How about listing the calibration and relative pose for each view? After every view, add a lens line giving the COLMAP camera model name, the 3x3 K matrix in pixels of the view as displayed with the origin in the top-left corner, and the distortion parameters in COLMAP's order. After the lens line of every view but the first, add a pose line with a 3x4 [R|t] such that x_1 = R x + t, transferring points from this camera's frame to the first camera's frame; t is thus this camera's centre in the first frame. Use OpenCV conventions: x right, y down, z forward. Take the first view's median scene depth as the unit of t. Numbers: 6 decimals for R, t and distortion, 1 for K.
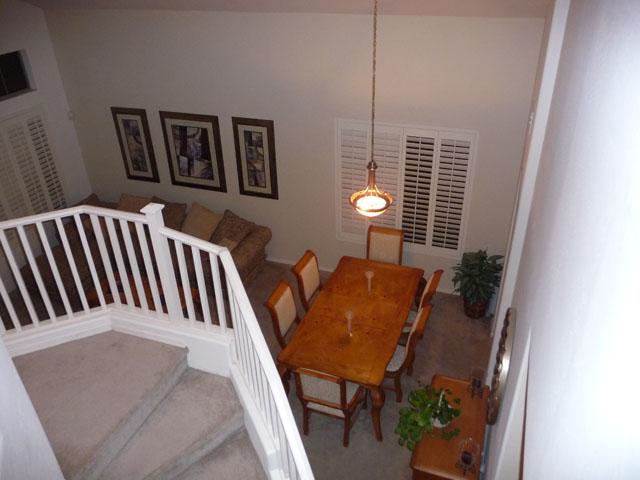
lens RADIAL K [[525.2, 0, 320.0], [0, 525.2, 240.0], [0, 0, 1]] dist [-0.040471, 0.050995]
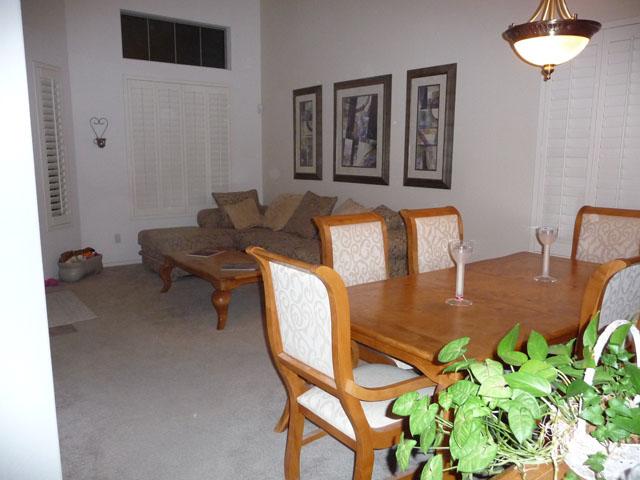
lens RADIAL K [[525.2, 0, 320.0], [0, 525.2, 240.0], [0, 0, 1]] dist [-0.040471, 0.050995]
pose [[0.845560, 0.117415, -0.520809, 0.136609], [-0.298415, 0.912841, -0.278694, 0.219578], [0.442693, 0.391070, 0.806900, 0.411969]]
